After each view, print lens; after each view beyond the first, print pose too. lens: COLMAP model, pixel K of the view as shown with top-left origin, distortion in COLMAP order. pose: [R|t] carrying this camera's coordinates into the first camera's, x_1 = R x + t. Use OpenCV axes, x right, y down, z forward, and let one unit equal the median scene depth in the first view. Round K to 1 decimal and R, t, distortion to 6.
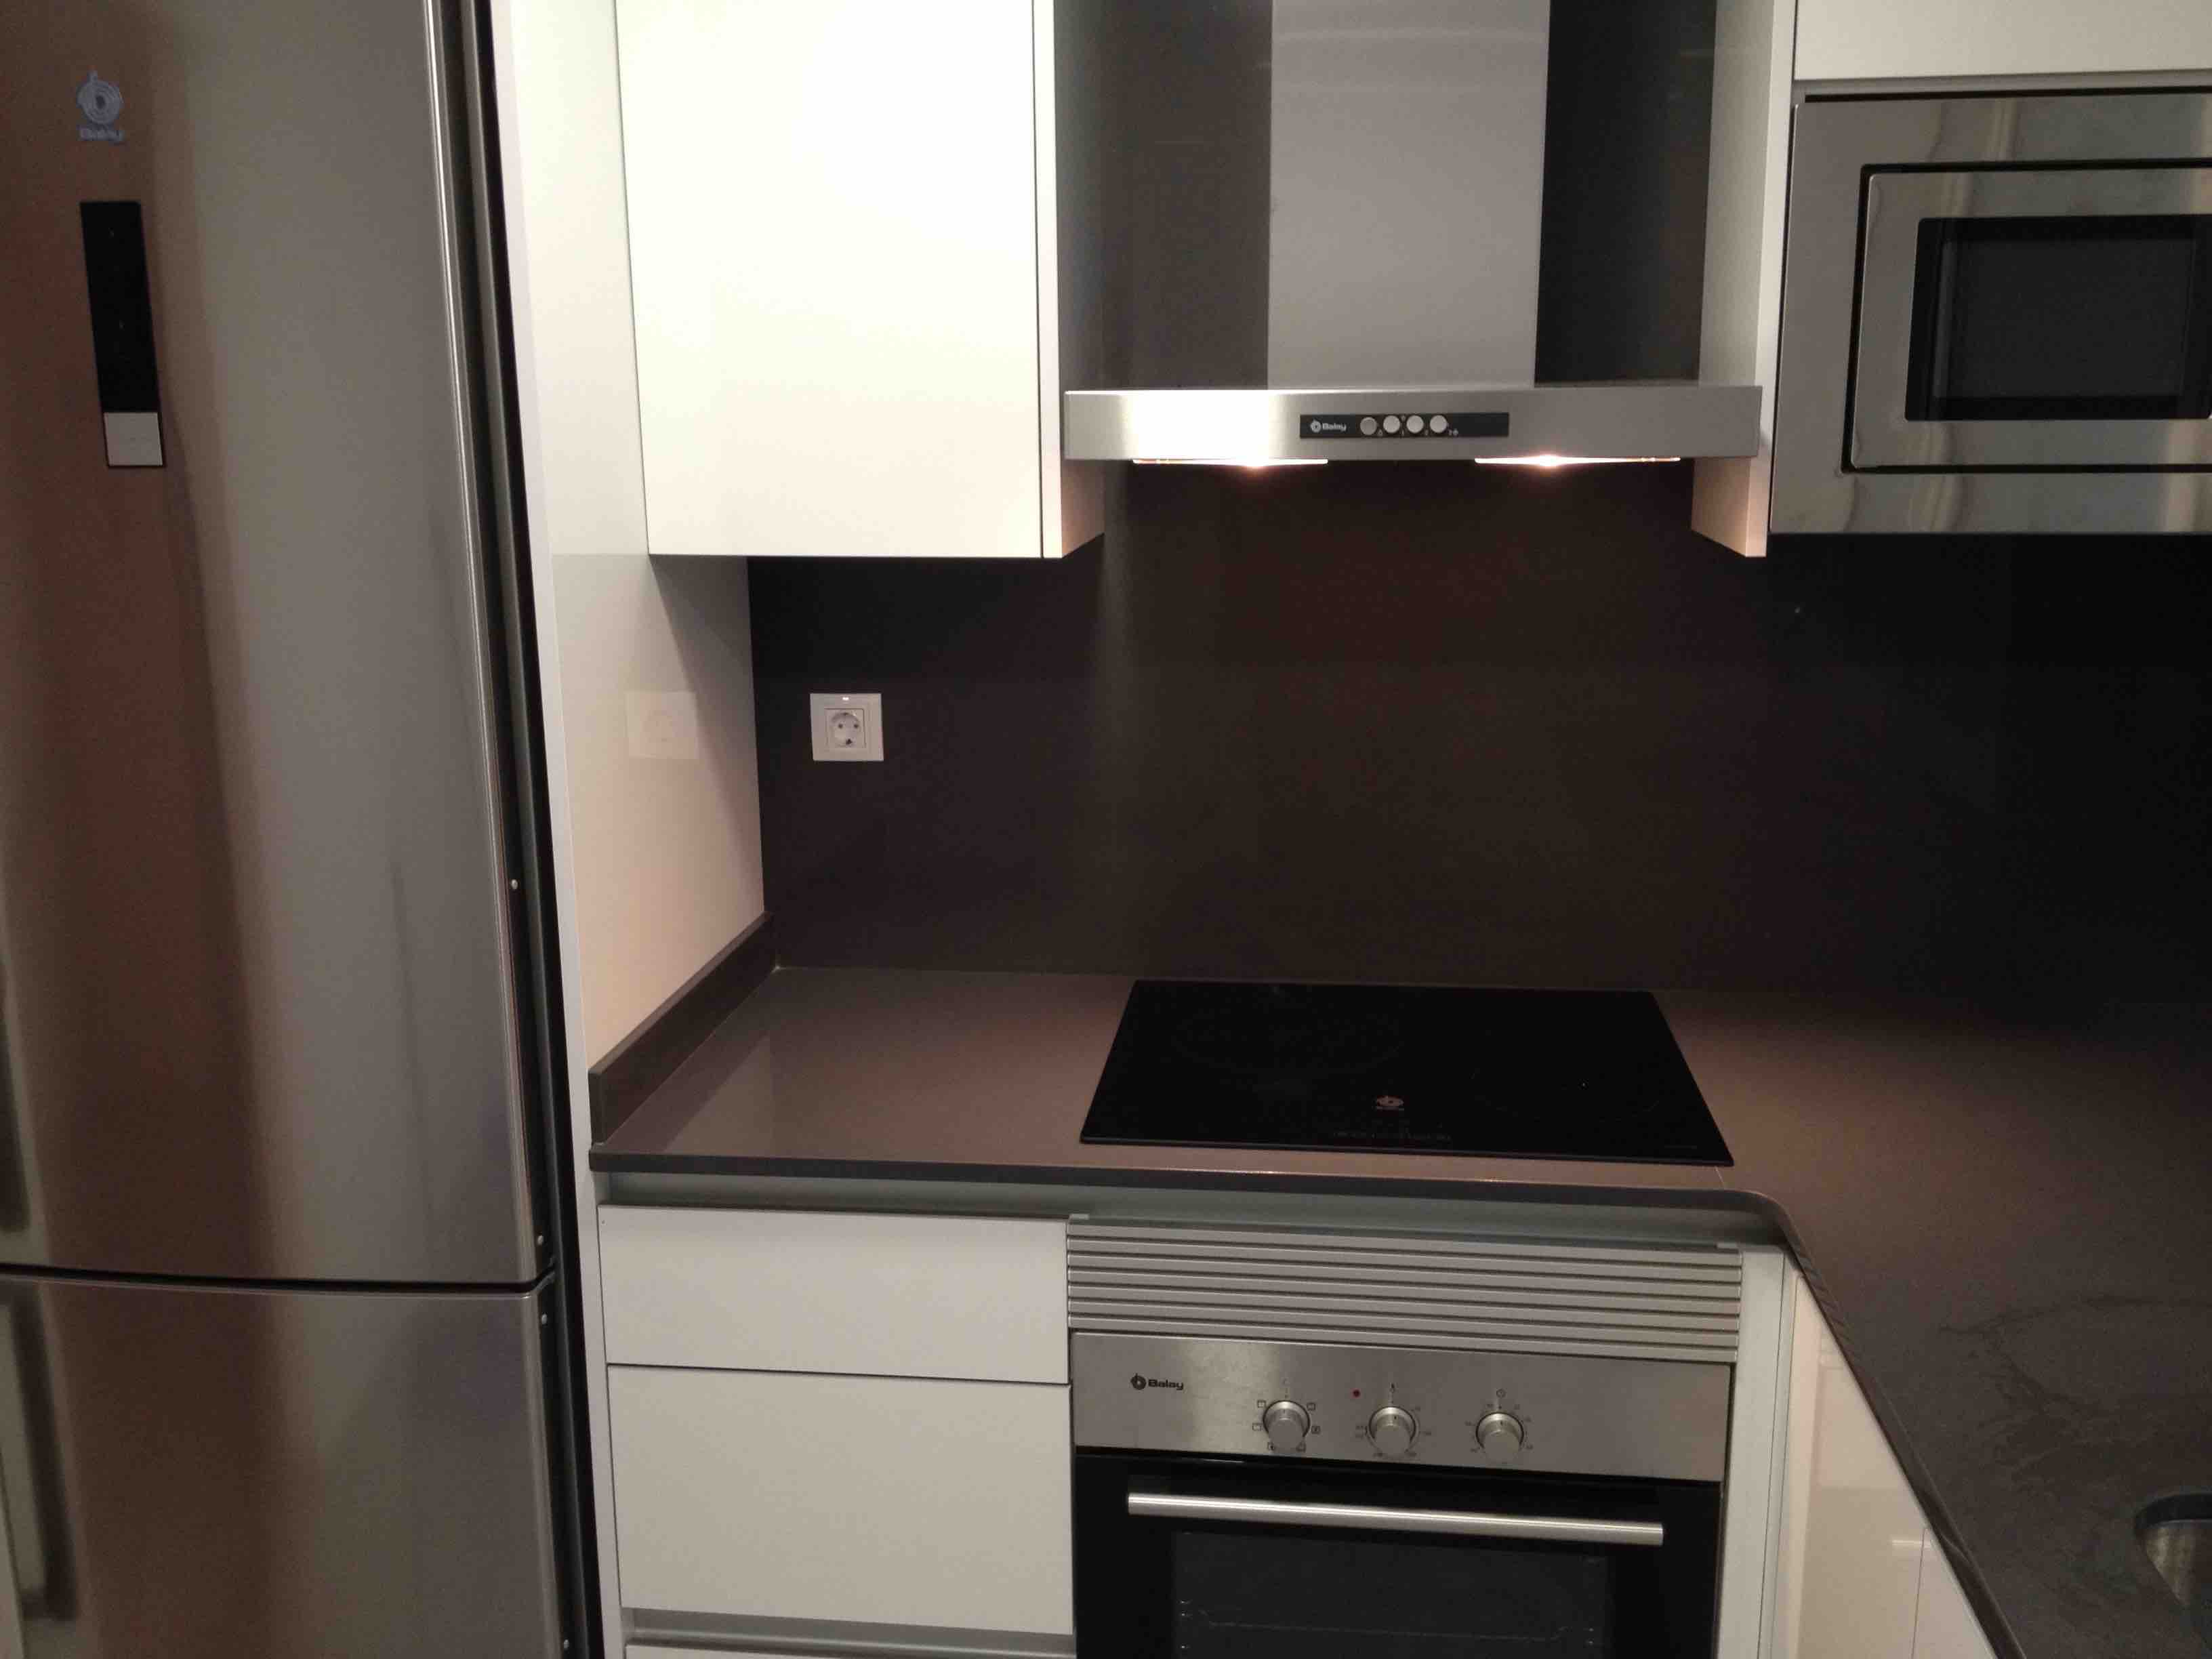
lens RADIAL K [[2073.2, 0, 1106.0], [0, 2073.2, 829.5], [0, 0, 1]] dist [0.129009, -0.273843]
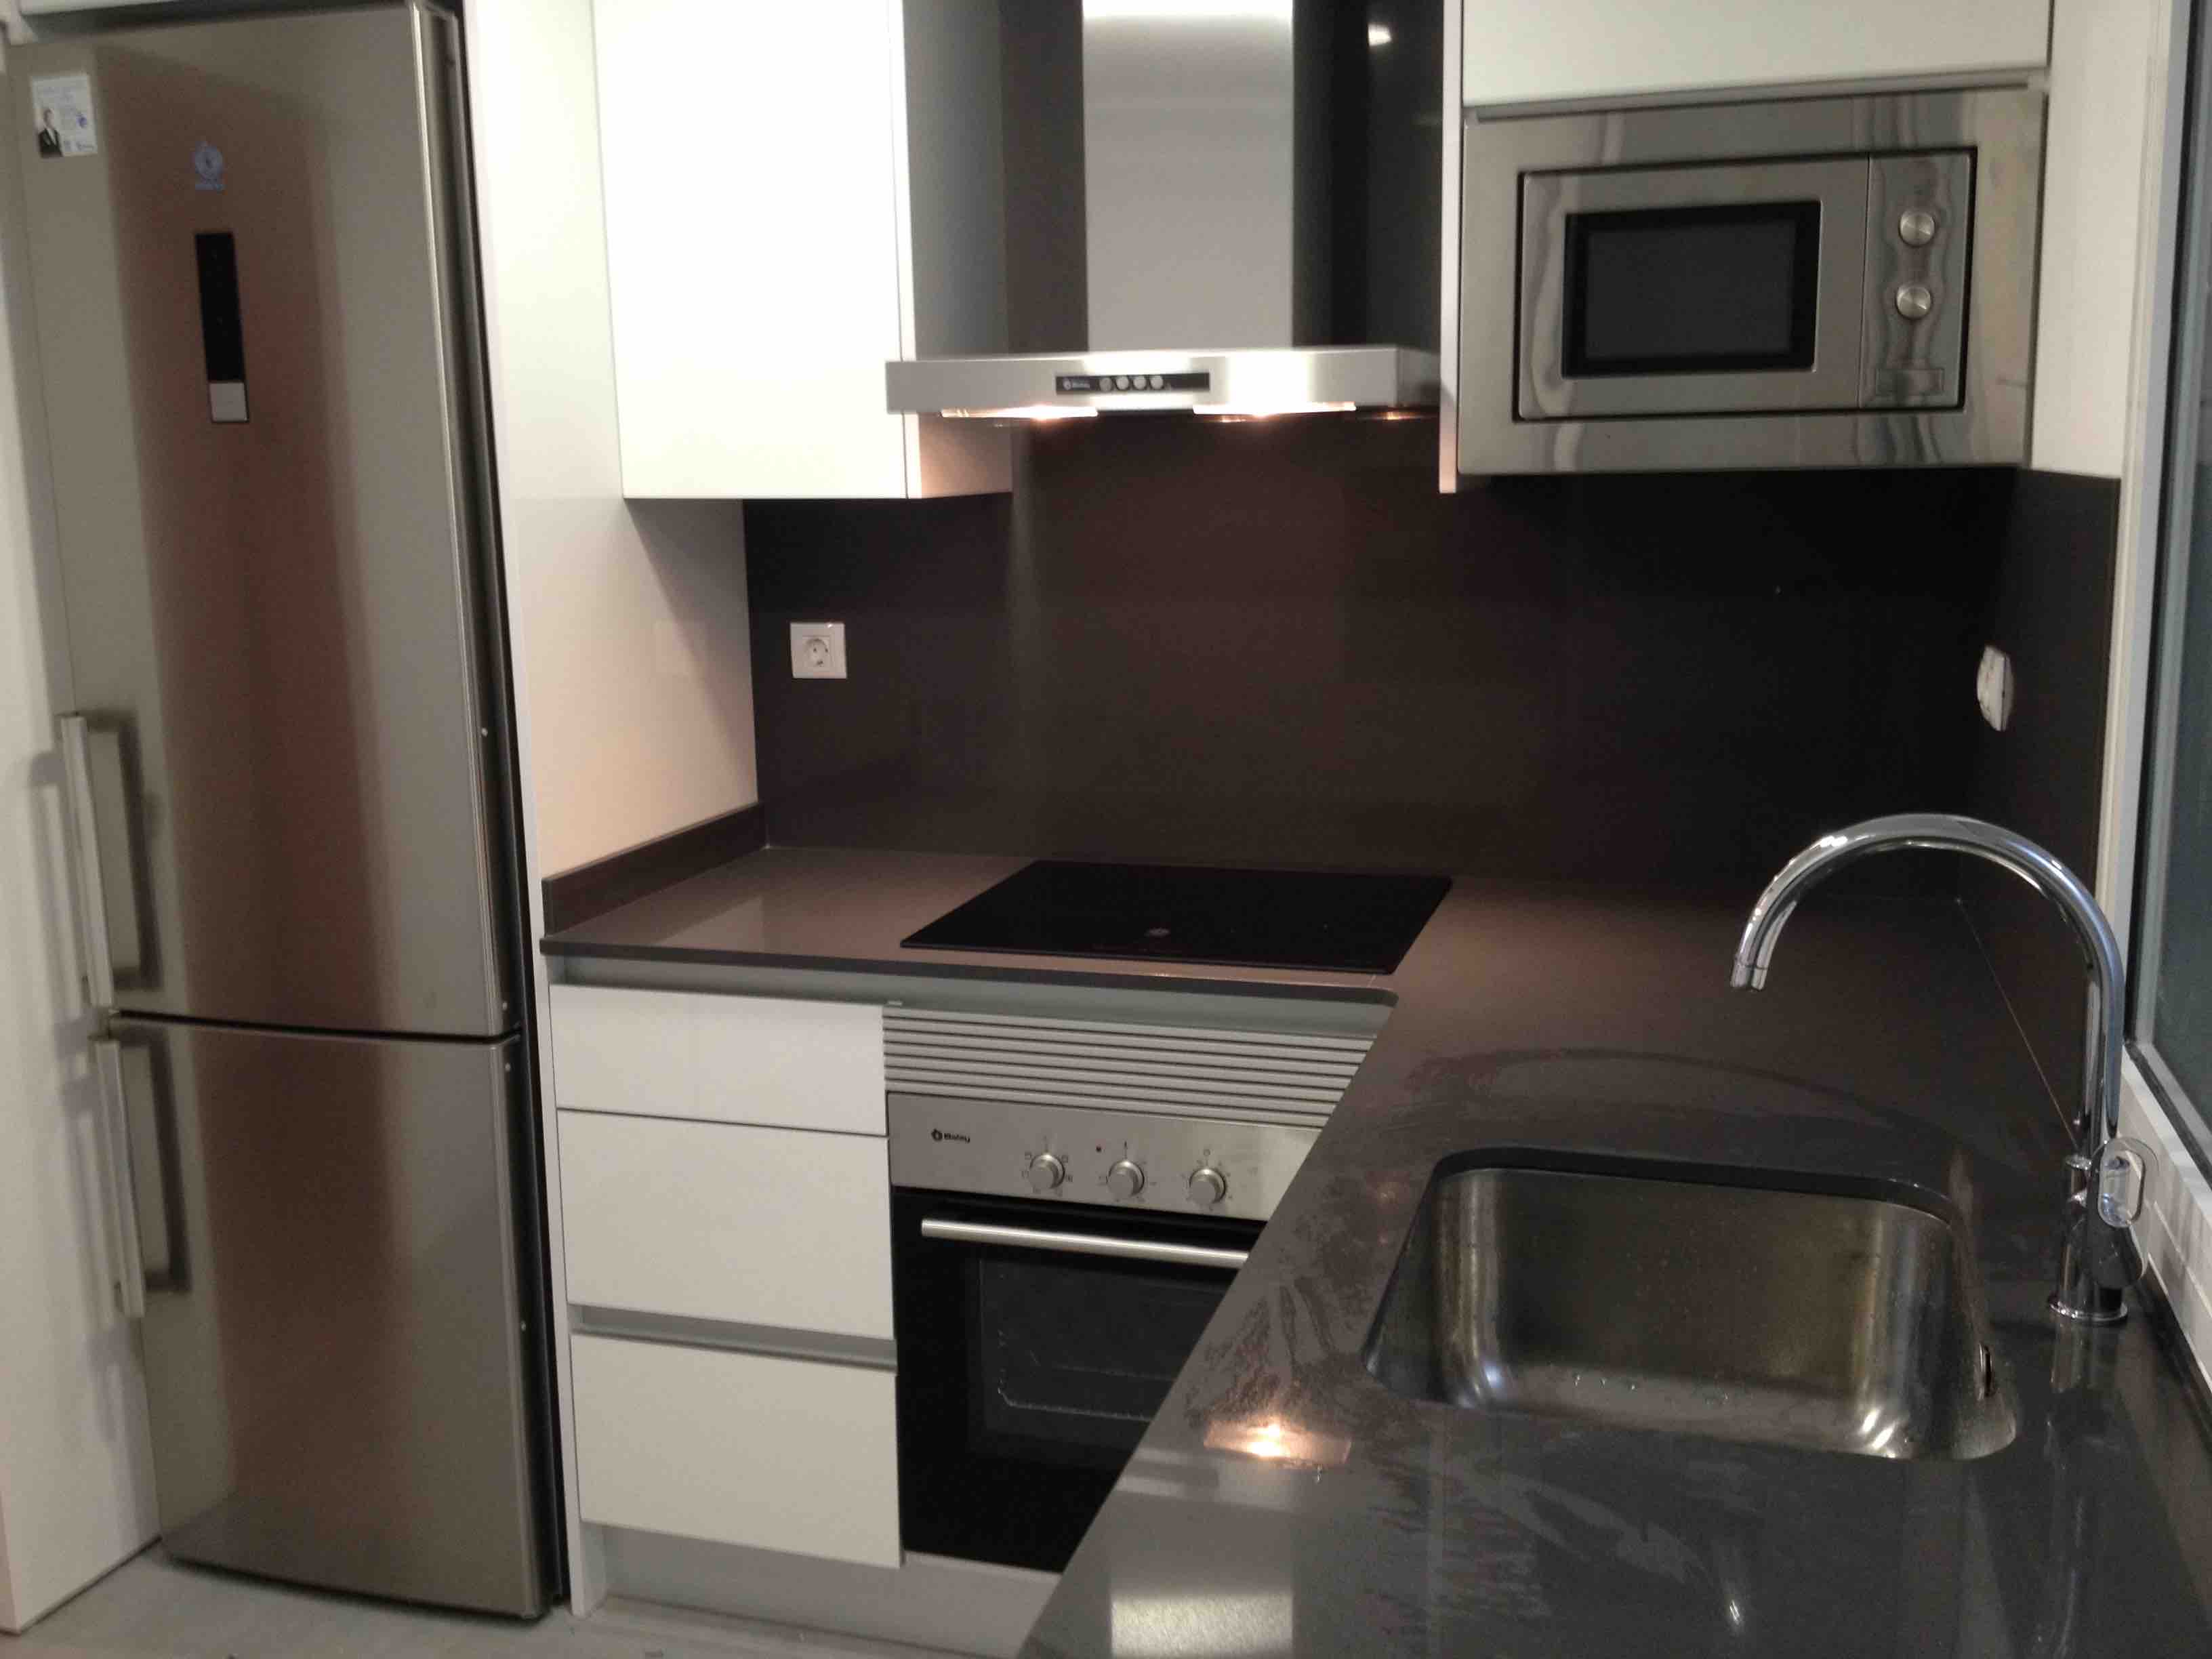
lens RADIAL K [[2073.2, 0, 1106.0], [0, 2073.2, 829.5], [0, 0, 1]] dist [0.129009, -0.273843]
pose [[0.983297, 0.025654, -0.180189, 0.340484], [-0.031439, 0.999076, -0.029321, 0.111444], [0.179270, 0.034496, 0.983195, -0.238741]]
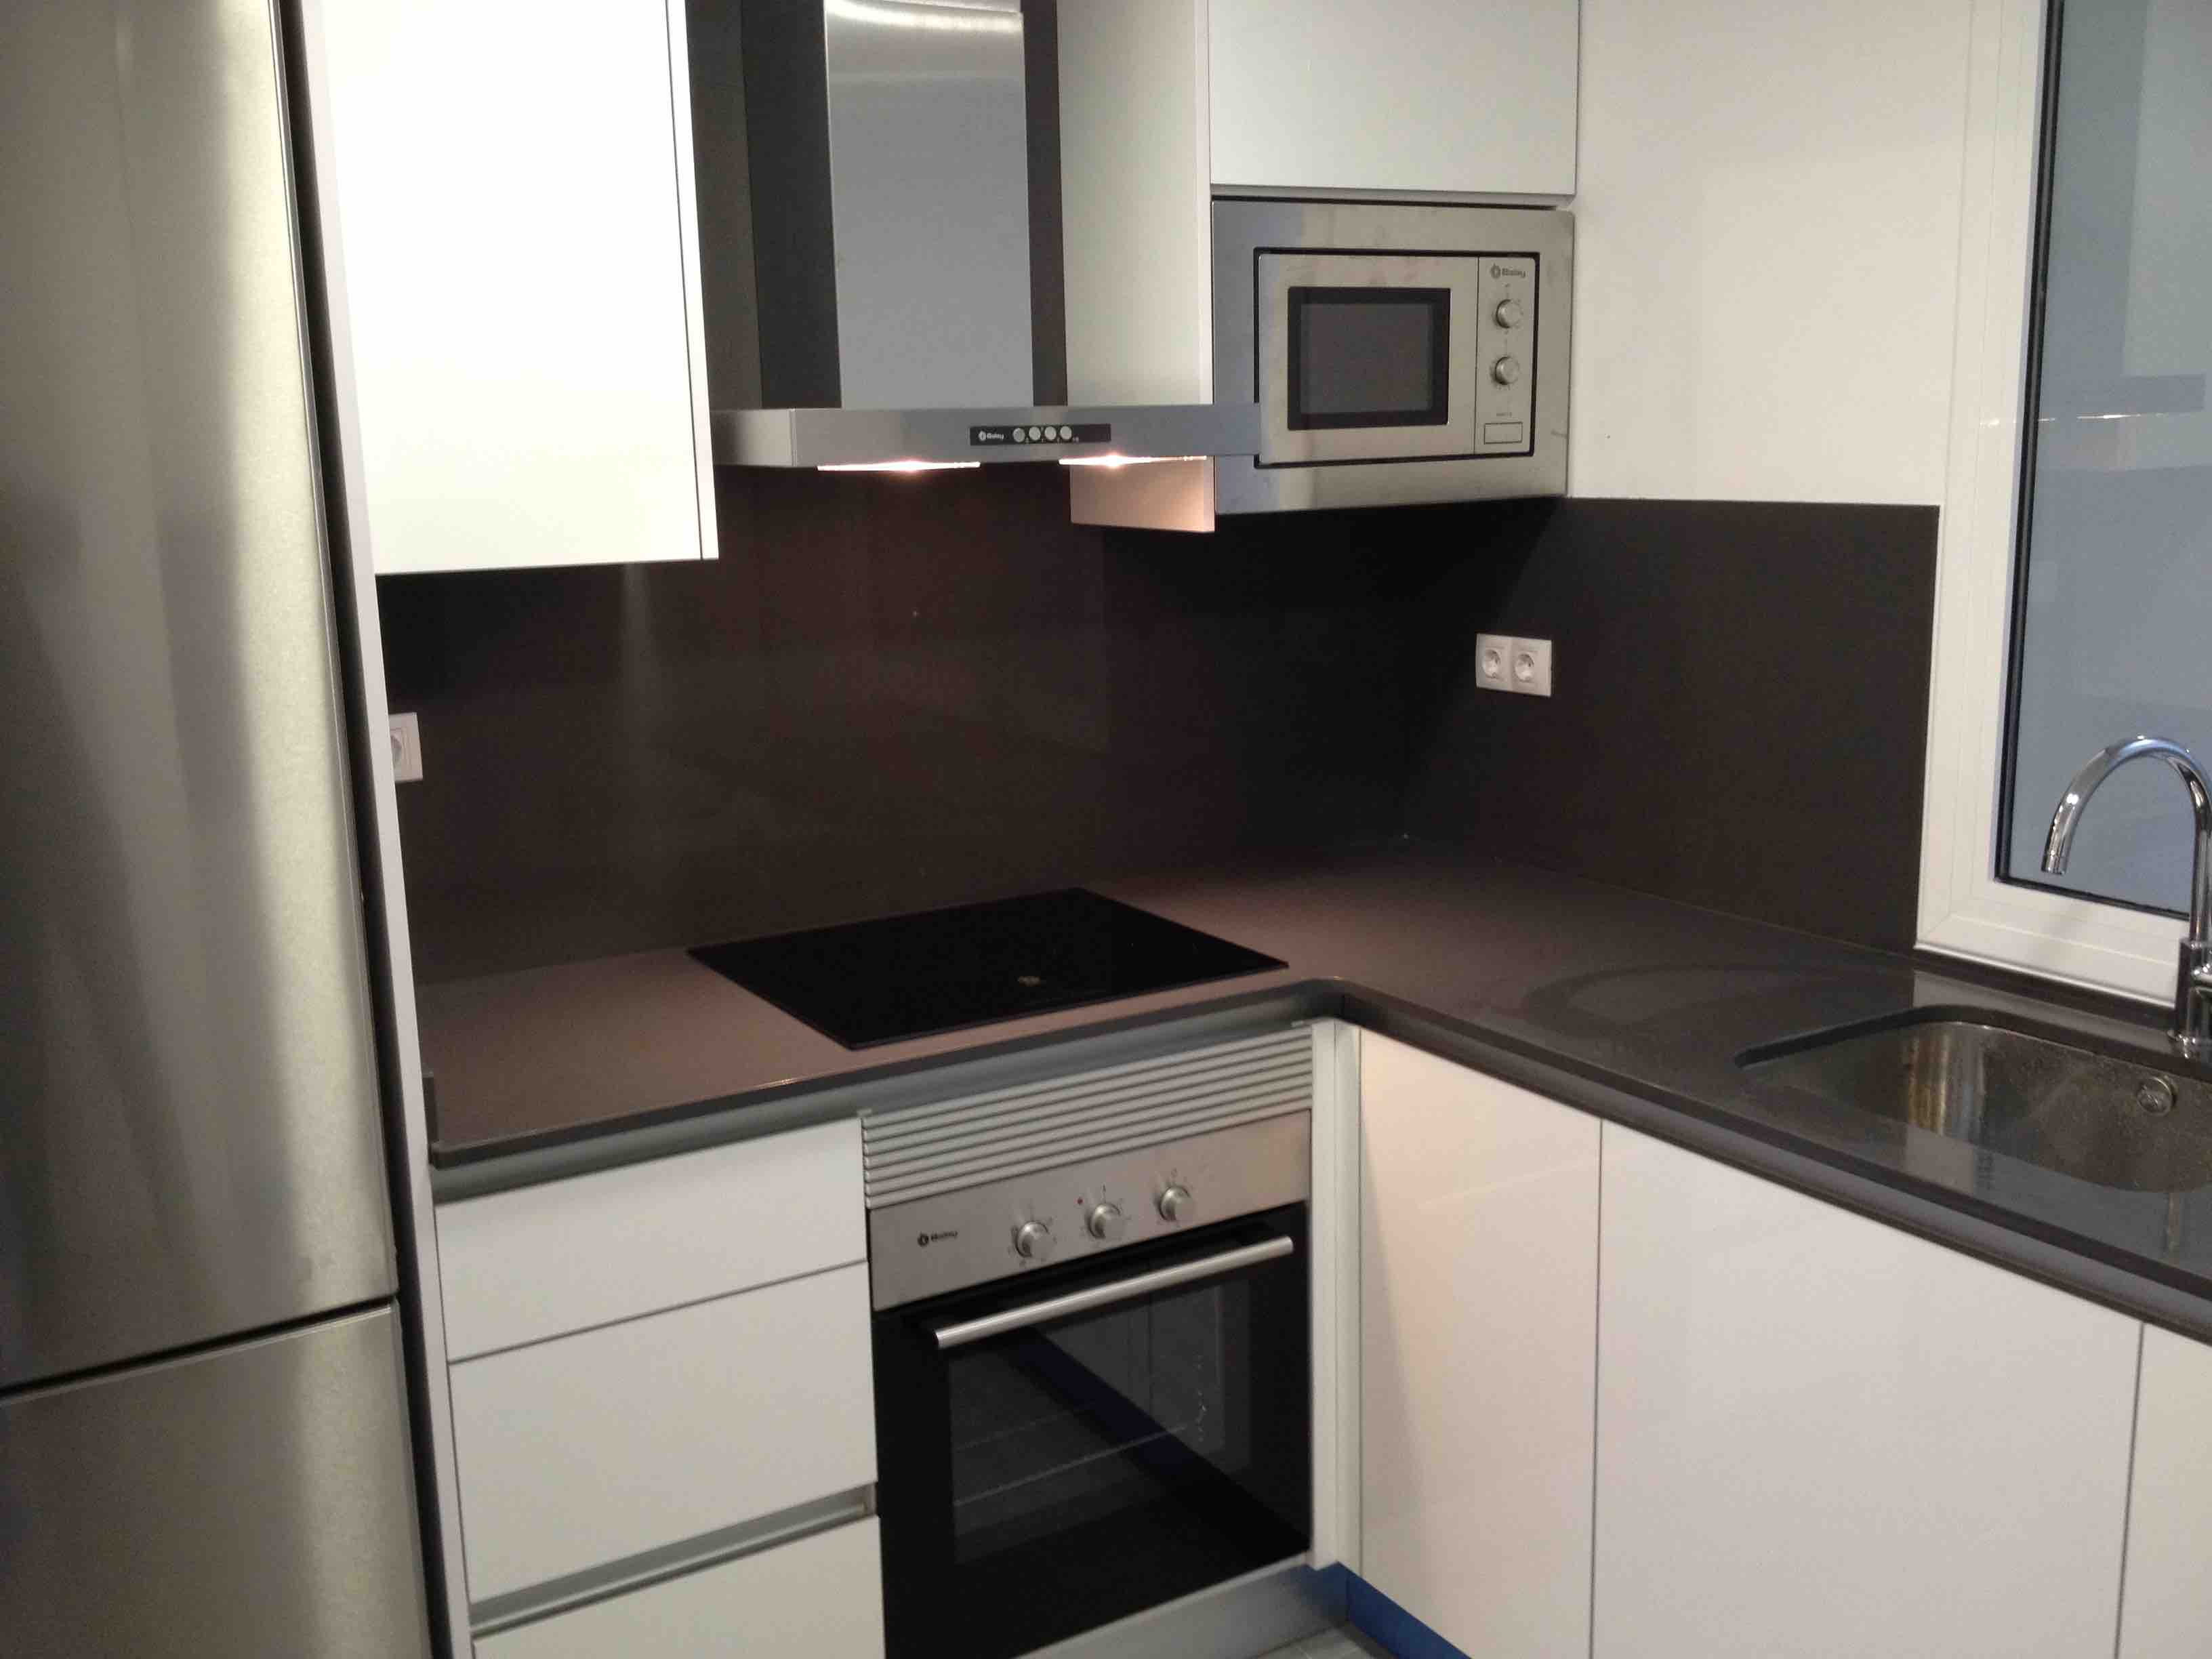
lens RADIAL K [[2073.2, 0, 1106.0], [0, 2073.2, 829.5], [0, 0, 1]] dist [0.129009, -0.273843]
pose [[0.789988, -0.127619, 0.599694, -0.581610], [0.145366, 0.989195, 0.019013, 0.026043], [-0.595641, 0.072155, 0.800004, -0.027456]]
